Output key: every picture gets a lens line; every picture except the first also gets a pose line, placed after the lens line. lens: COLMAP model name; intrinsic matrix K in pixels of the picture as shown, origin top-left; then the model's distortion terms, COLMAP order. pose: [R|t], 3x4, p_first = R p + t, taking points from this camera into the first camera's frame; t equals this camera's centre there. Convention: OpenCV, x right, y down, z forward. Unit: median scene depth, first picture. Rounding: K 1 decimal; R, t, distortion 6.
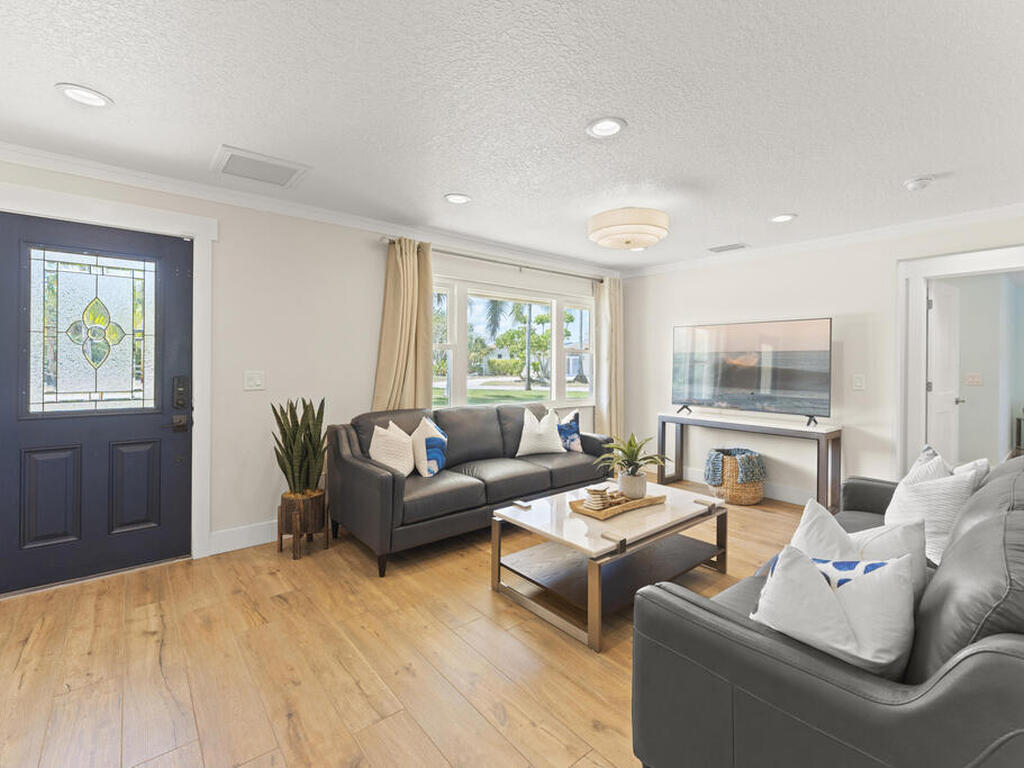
lens RADIAL K [[463.3, 0, 511.7], [0, 463.3, 379.2], [0, 0, 1]] dist [-0.002131, -0.000211]
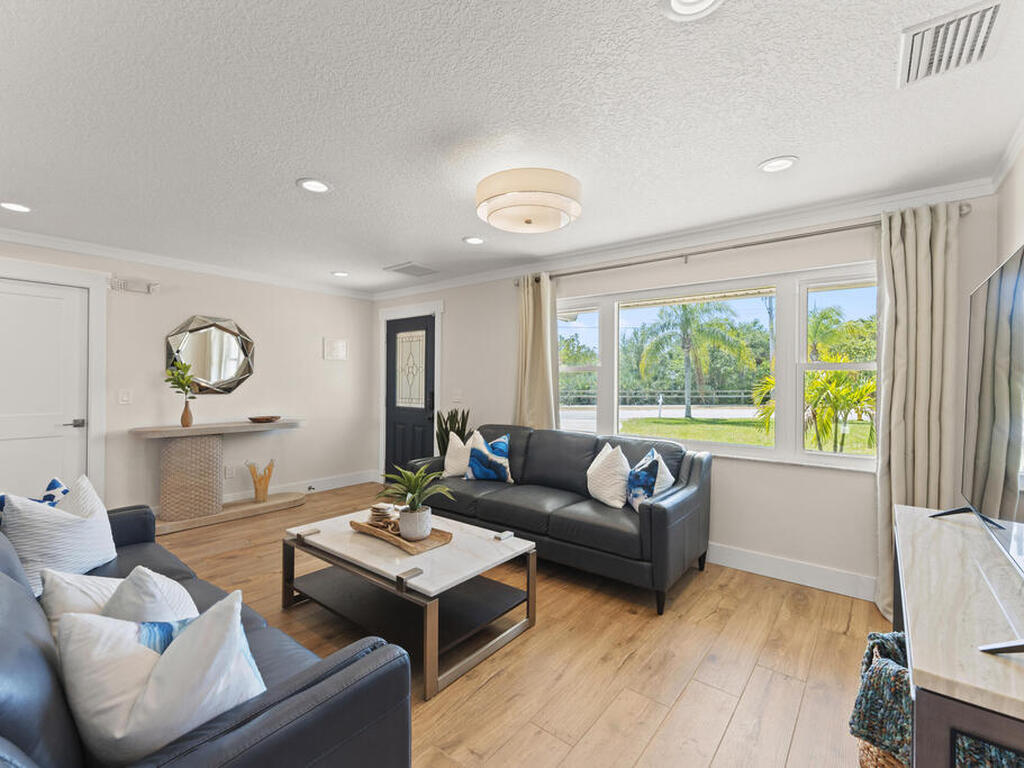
lens RADIAL K [[463.3, 0, 511.7], [0, 463.3, 379.2], [0, 0, 1]] dist [-0.002131, -0.000211]
pose [[0.206663, -0.010357, -0.978357, 0.999617], [-0.039348, 0.999047, -0.018888, -0.030113], [0.977621, 0.042400, 0.206059, 0.852782]]
